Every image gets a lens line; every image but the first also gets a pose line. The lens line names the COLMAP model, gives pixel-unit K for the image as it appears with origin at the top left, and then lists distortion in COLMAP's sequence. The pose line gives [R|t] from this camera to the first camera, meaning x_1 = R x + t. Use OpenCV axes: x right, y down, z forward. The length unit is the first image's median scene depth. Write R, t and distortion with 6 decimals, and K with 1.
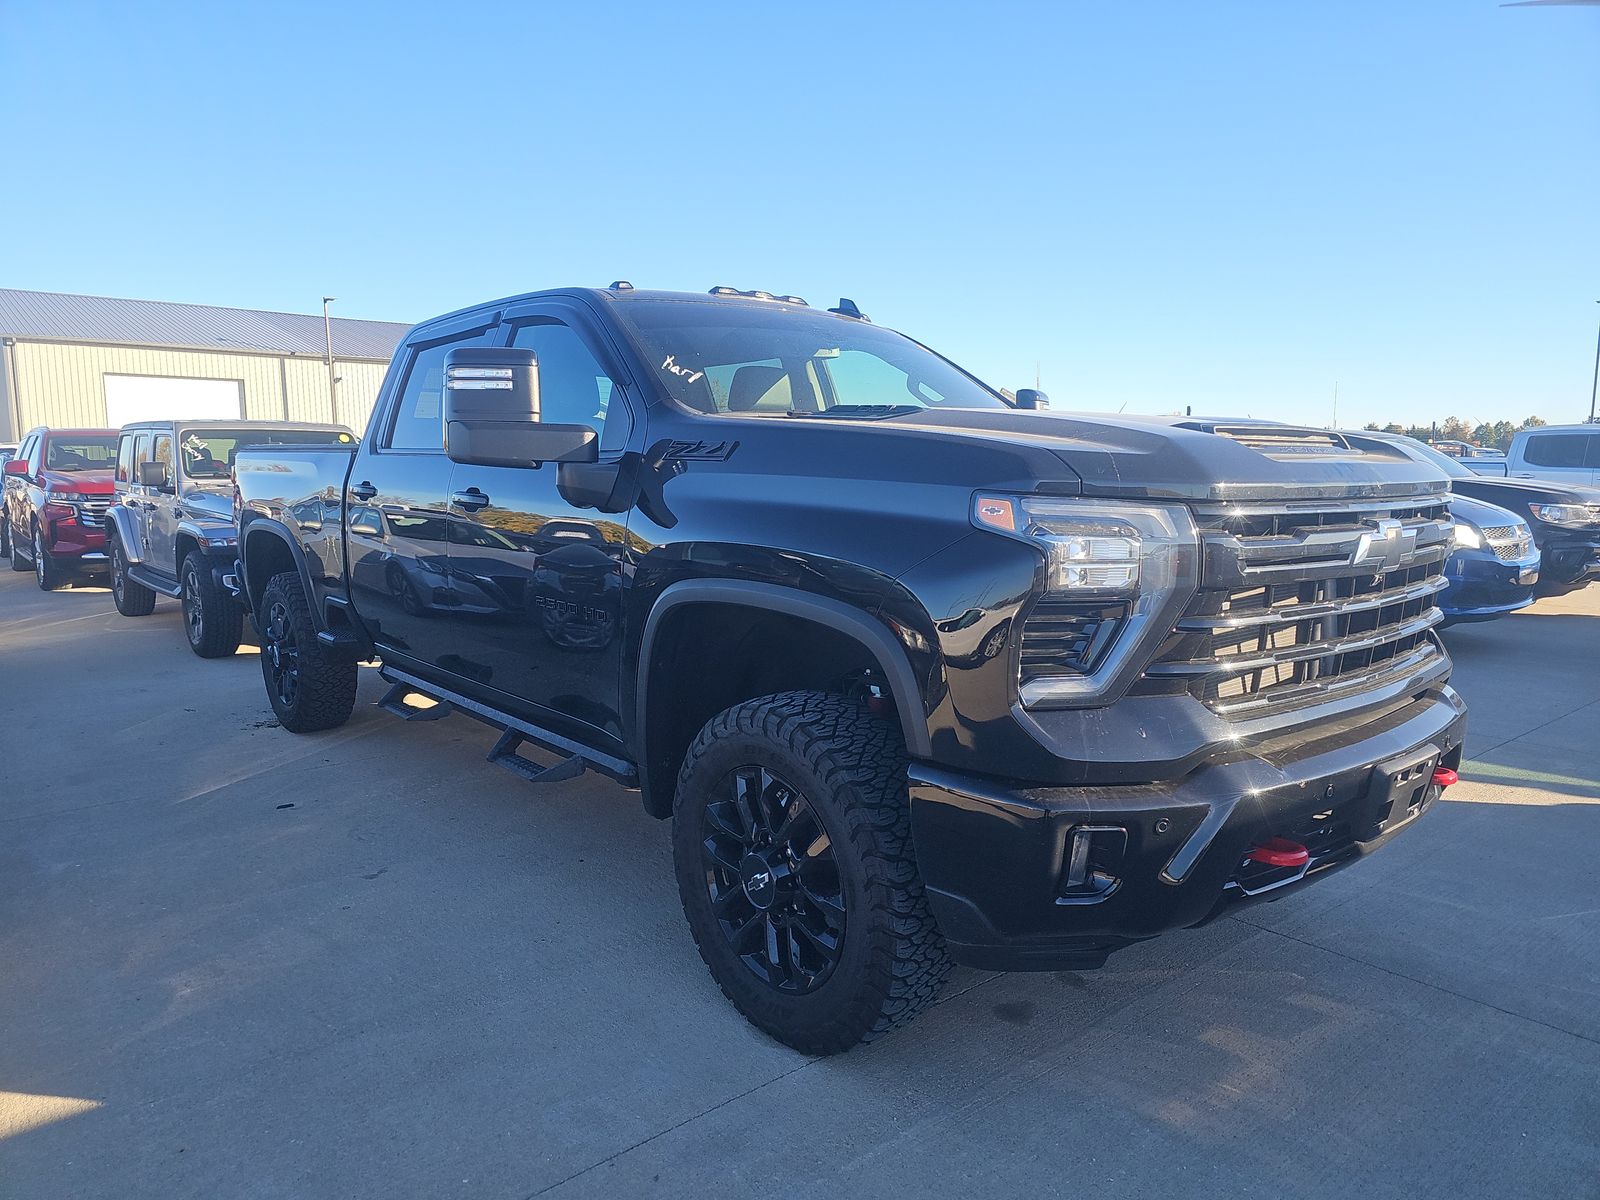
lens RADIAL K [[1058.0, 0, 797.0], [0, 1058.0, 600.8], [0, 0, 1]] dist [0.035158, -0.033733]
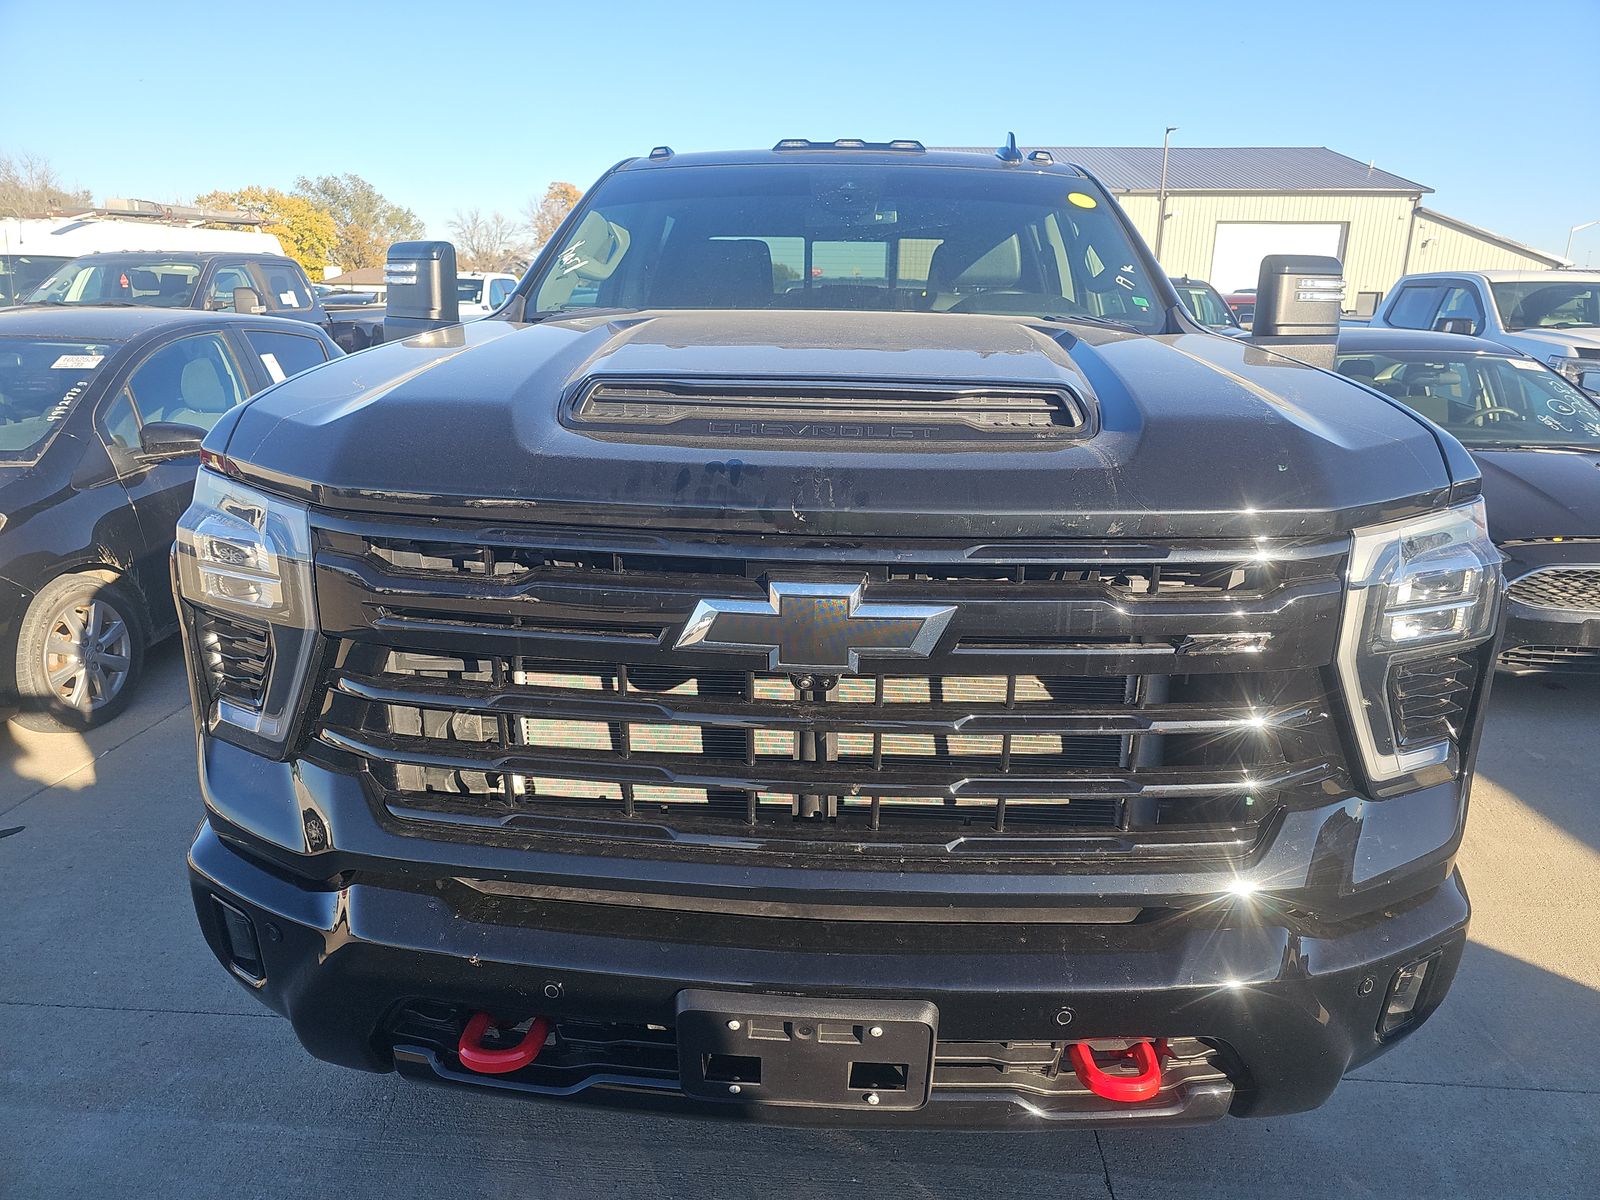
lens RADIAL K [[1111.9, 0, 800.0], [0, 1111.9, 600.0], [0, 0, 1]] dist [0.000616, -0.000591]
pose [[0.762259, 0.183009, -0.620861, 0.685495], [-0.101383, 0.981115, 0.164728, -0.119603], [0.639283, -0.062621, 0.766418, 0.429232]]
